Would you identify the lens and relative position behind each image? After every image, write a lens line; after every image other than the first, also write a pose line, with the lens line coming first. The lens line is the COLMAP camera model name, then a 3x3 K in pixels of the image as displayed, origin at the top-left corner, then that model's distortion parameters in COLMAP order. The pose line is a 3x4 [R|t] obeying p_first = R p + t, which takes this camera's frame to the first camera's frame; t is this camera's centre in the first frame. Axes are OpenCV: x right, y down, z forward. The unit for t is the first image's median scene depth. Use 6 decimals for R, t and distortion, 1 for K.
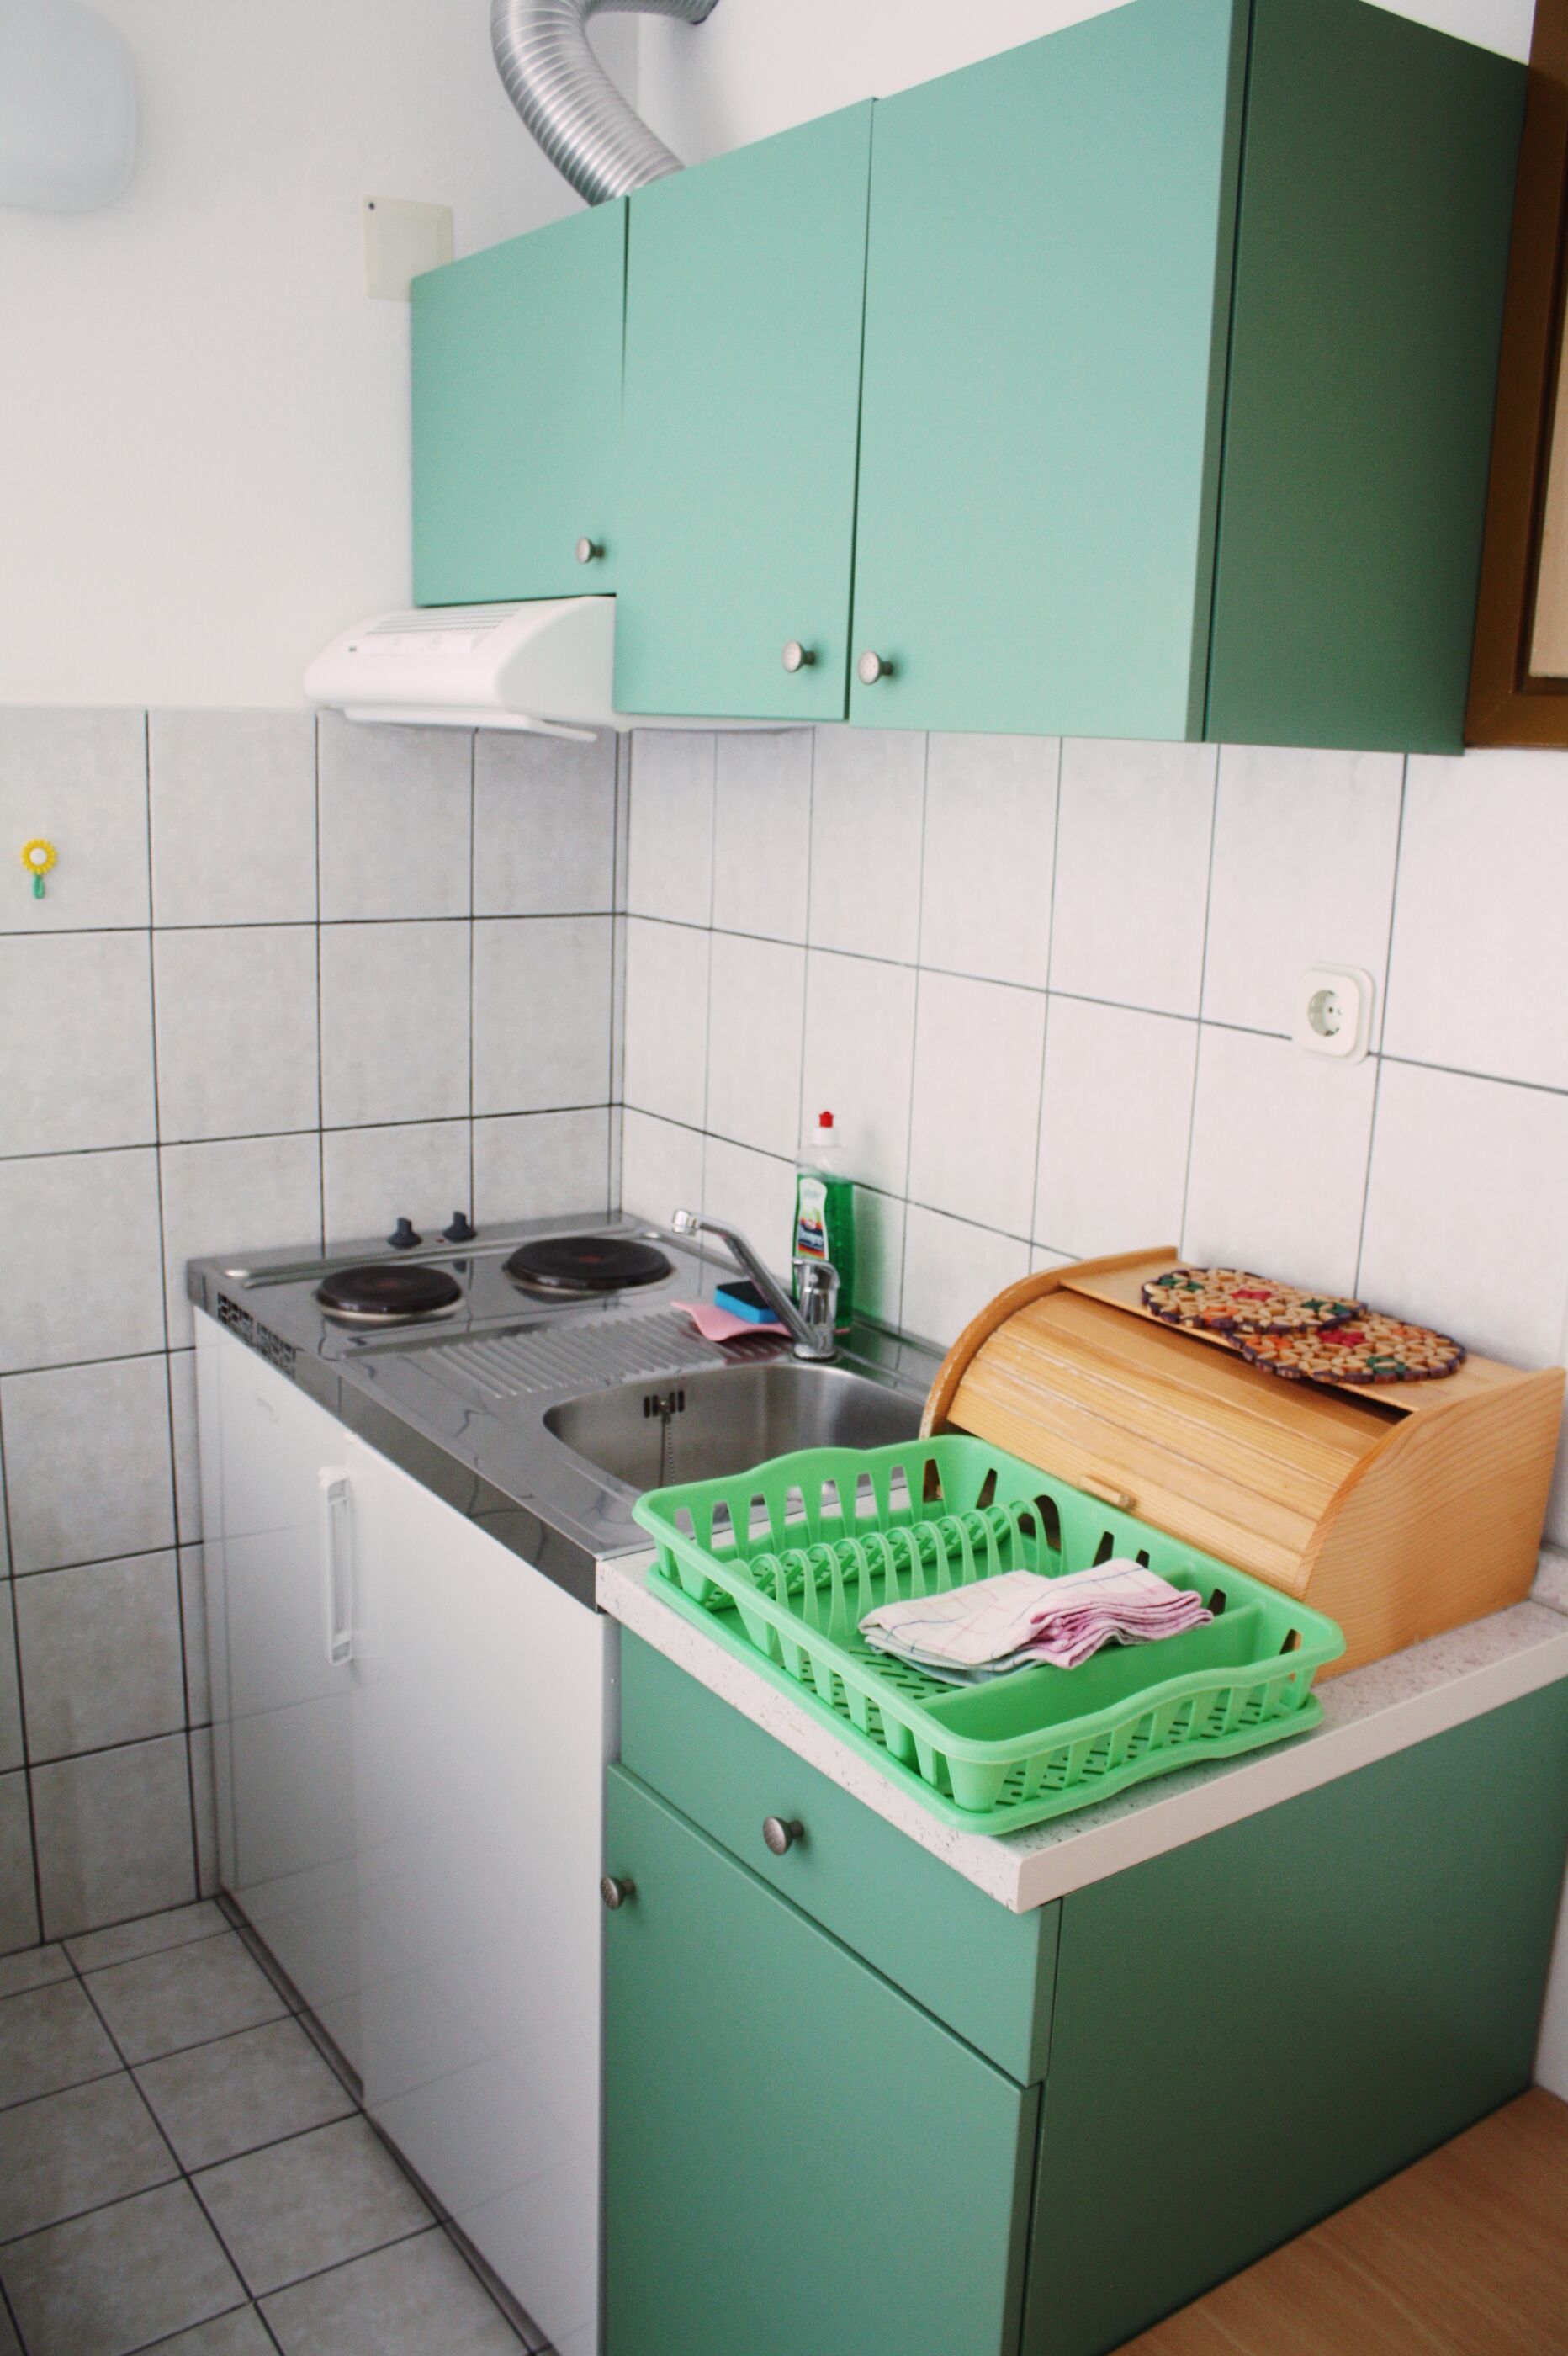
lens RADIAL K [[1962.0, 0, 784.0], [0, 1962.0, 1178.0], [0, 0, 1]] dist [-0.150119, 0.145013]
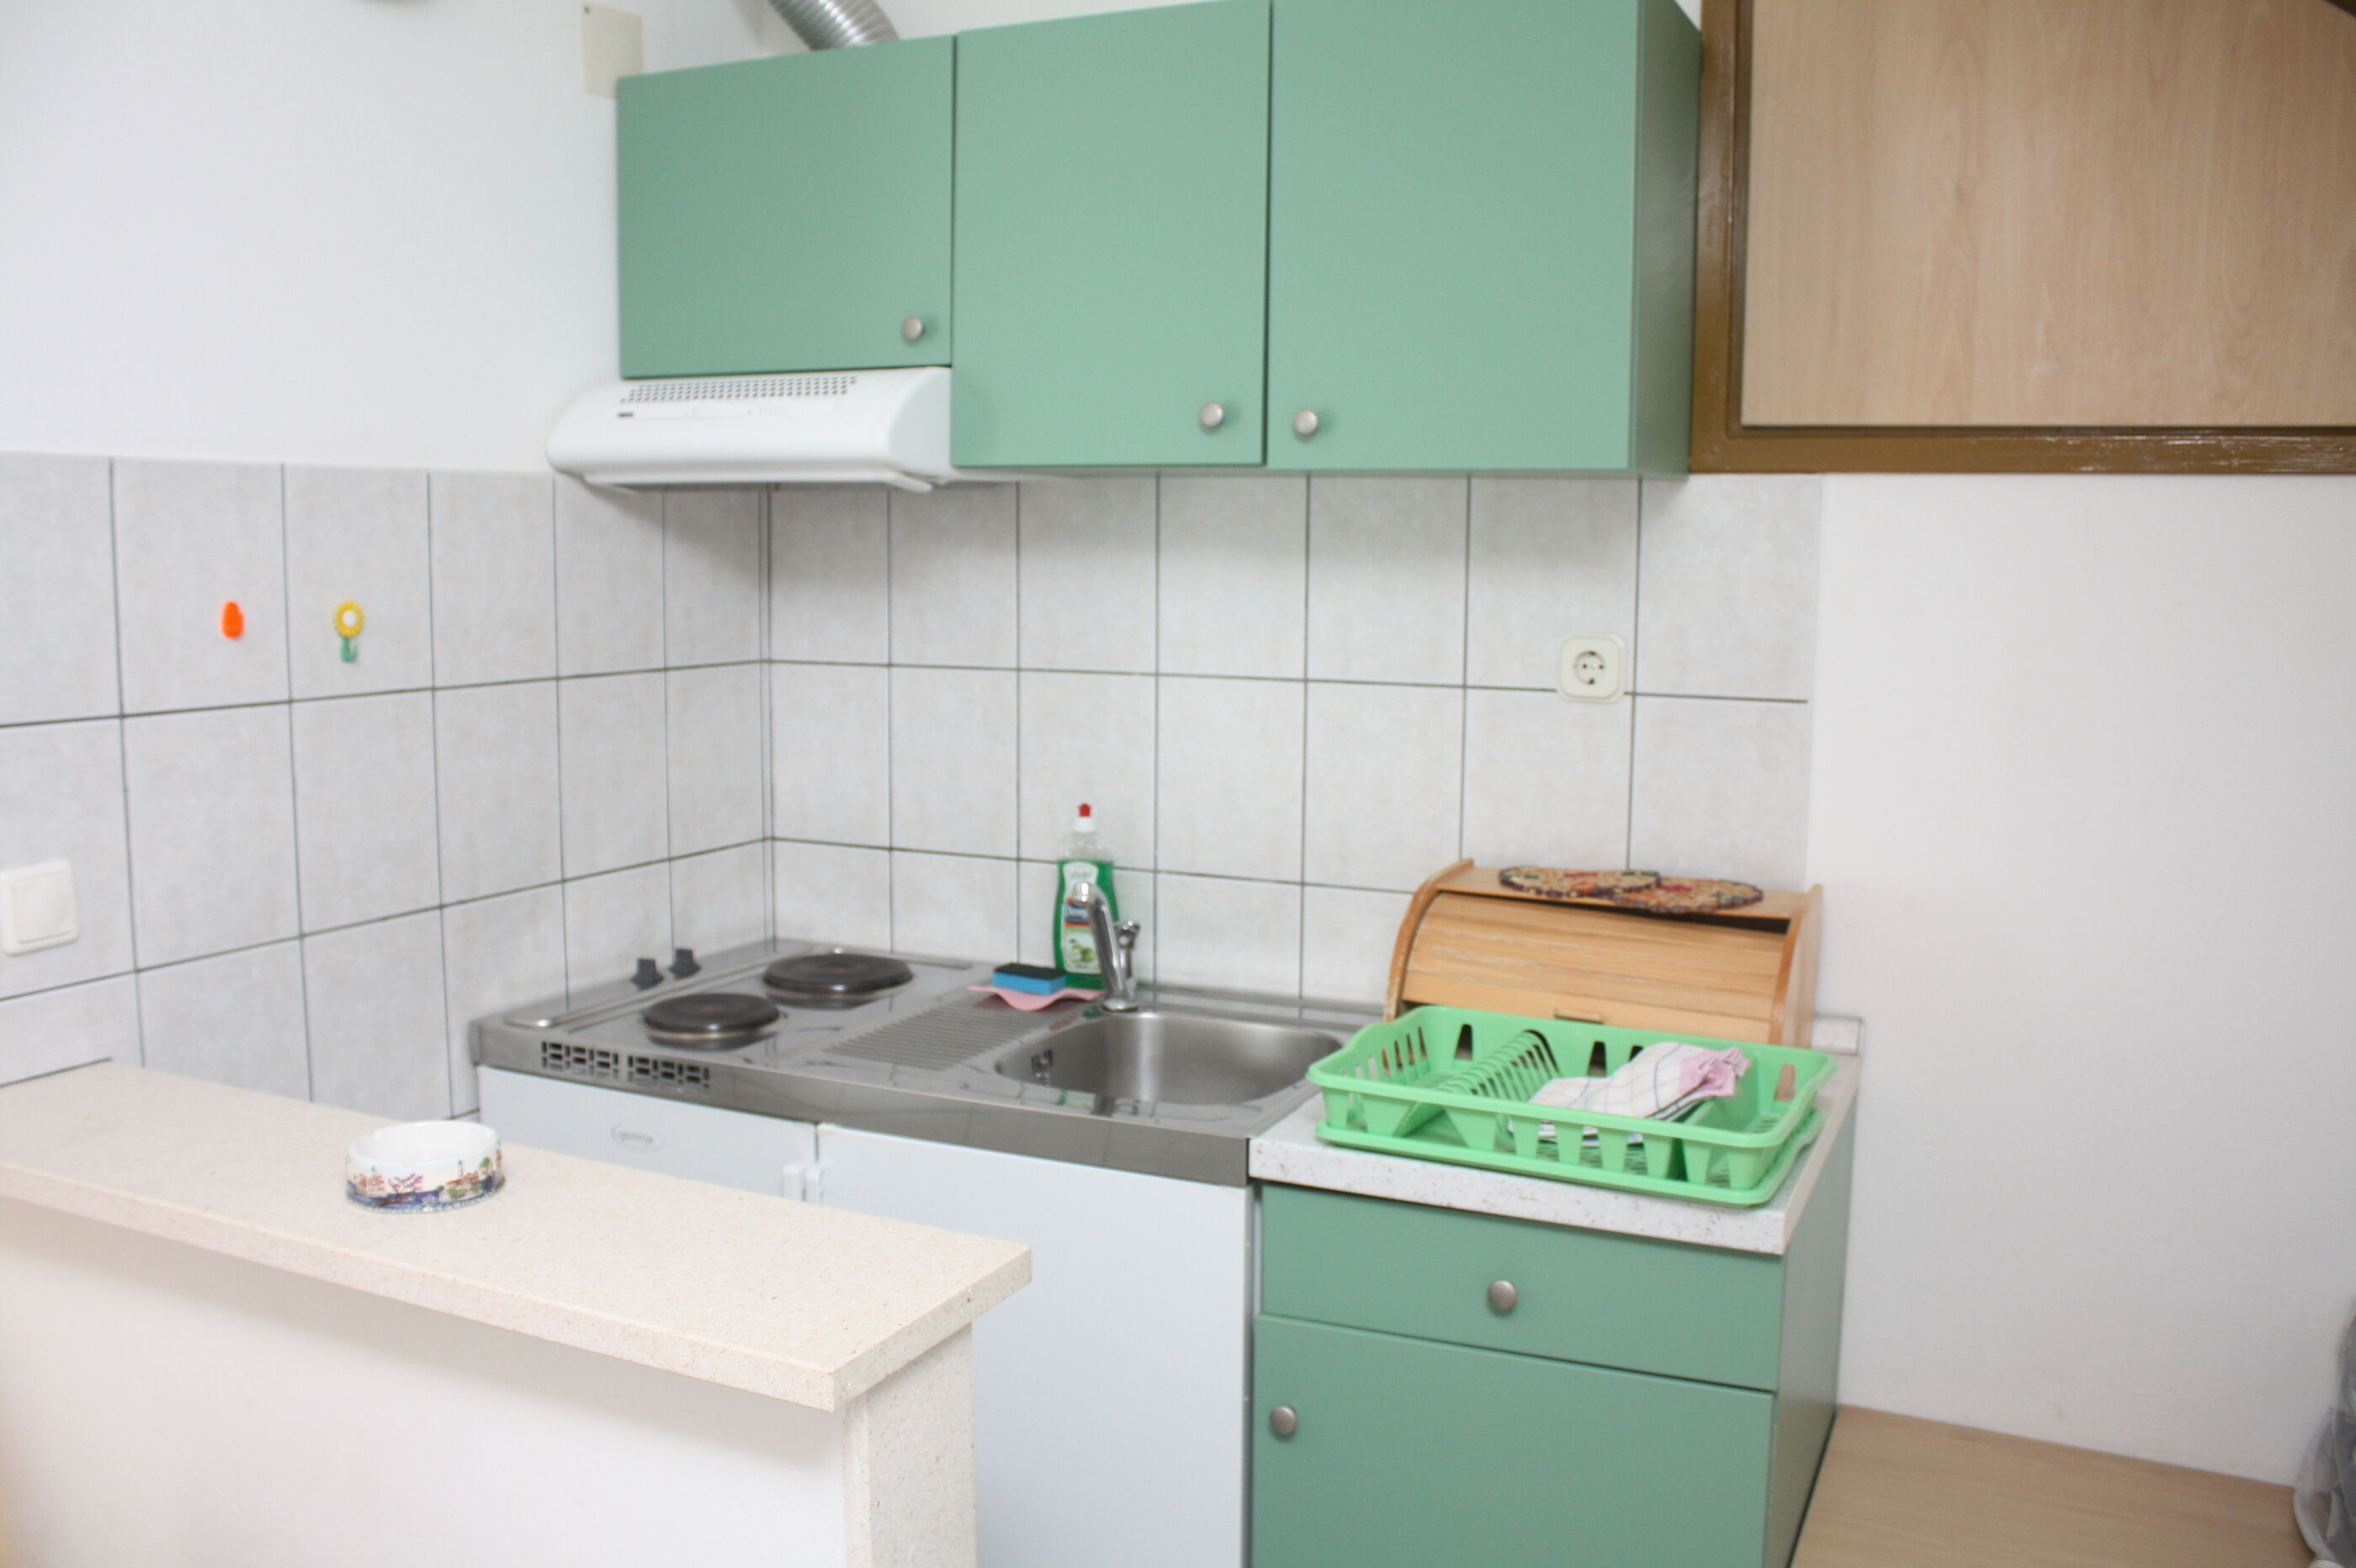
lens RADIAL K [[1962.0, 0, 1154.0], [0, 1962.0, 773.6], [0, 0, 1]] dist [-0.150119, 0.145013]
pose [[0.872687, -0.085209, 0.480787, -0.530542], [0.131795, 0.989215, -0.063907, 0.030061], [-0.470156, 0.119136, 0.874505, -0.048301]]
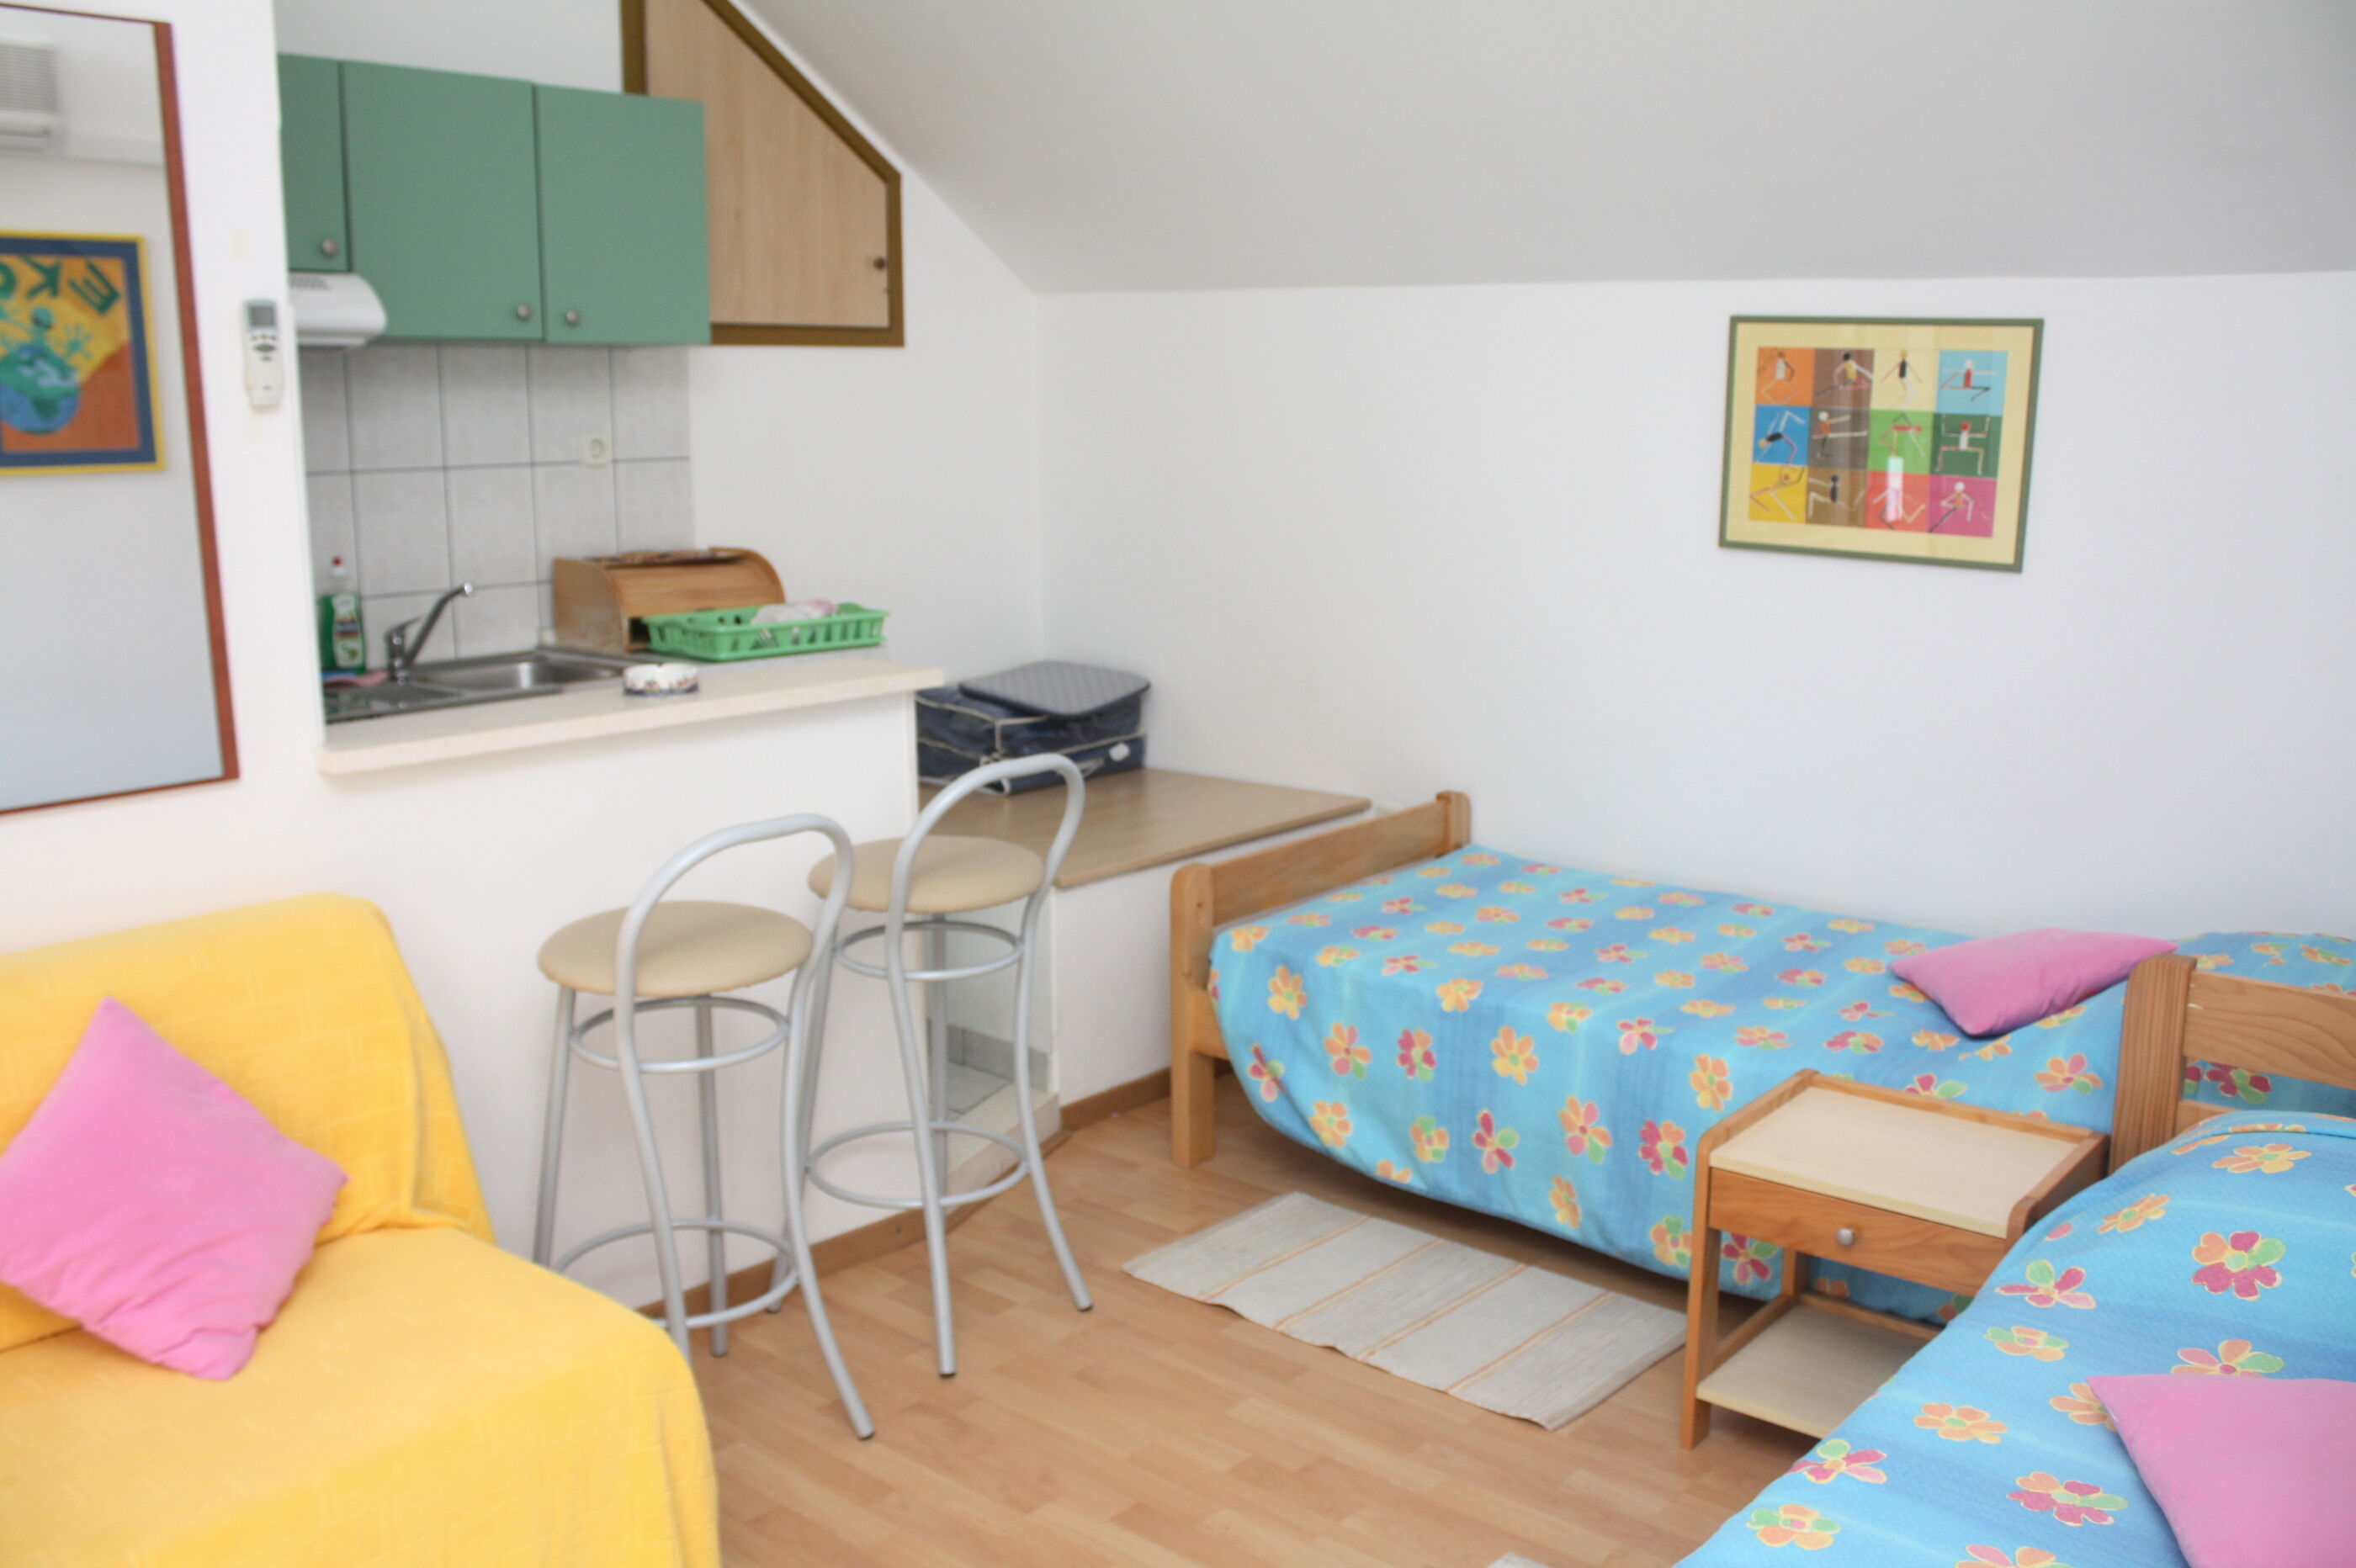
lens RADIAL K [[2019.4, 0, 1178.0], [0, 2019.4, 784.0], [0, 0, 1]] dist [-0.164149, 0.003961]
pose [[-0.223147, -0.213382, 0.951143, -2.004616], [0.207350, 0.943026, 0.260207, -0.151880], [-0.952476, 0.255284, -0.166188, 0.647740]]
